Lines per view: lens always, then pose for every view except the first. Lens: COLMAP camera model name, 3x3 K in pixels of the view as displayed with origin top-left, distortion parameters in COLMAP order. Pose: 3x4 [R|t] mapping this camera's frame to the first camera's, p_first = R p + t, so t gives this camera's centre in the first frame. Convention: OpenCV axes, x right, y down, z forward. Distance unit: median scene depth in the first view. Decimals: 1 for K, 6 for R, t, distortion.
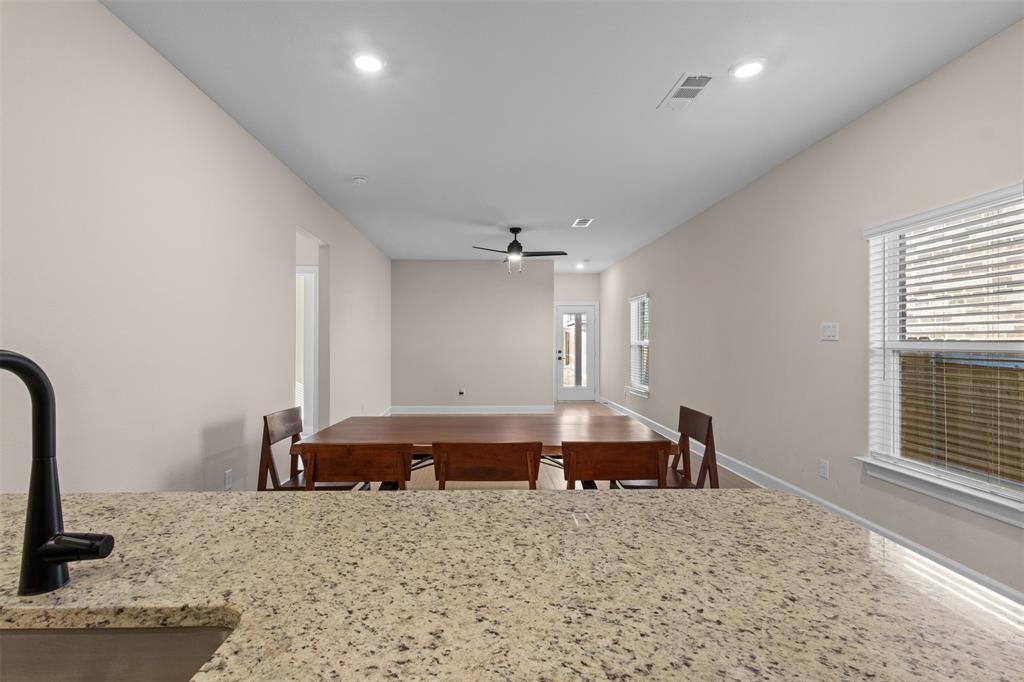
lens RADIAL K [[473.3, 0, 513.2], [0, 473.3, 342.4], [0, 0, 1]] dist [0.001846, 0.001515]
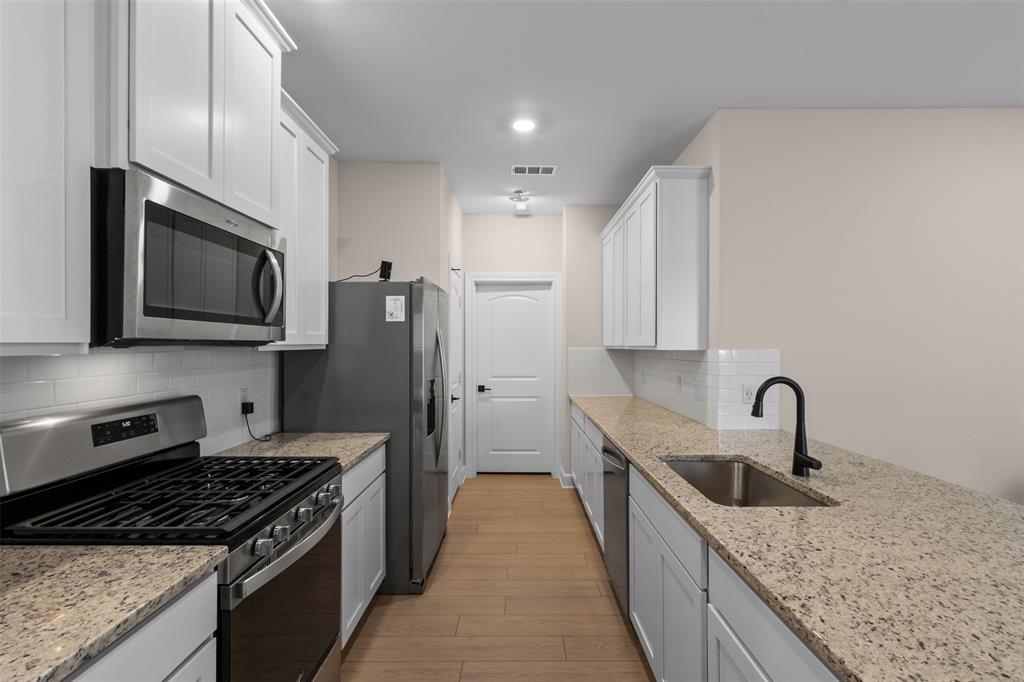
lens RADIAL K [[476.7, 0, 512.3], [0, 476.7, 338.6], [0, 0, 1]] dist [0.003710, 0.000889]
pose [[-0.014491, -0.004311, -0.999886, 1.433222], [0.006906, 0.999966, -0.004412, -0.167191], [0.999871, -0.006969, -0.014461, -0.403793]]
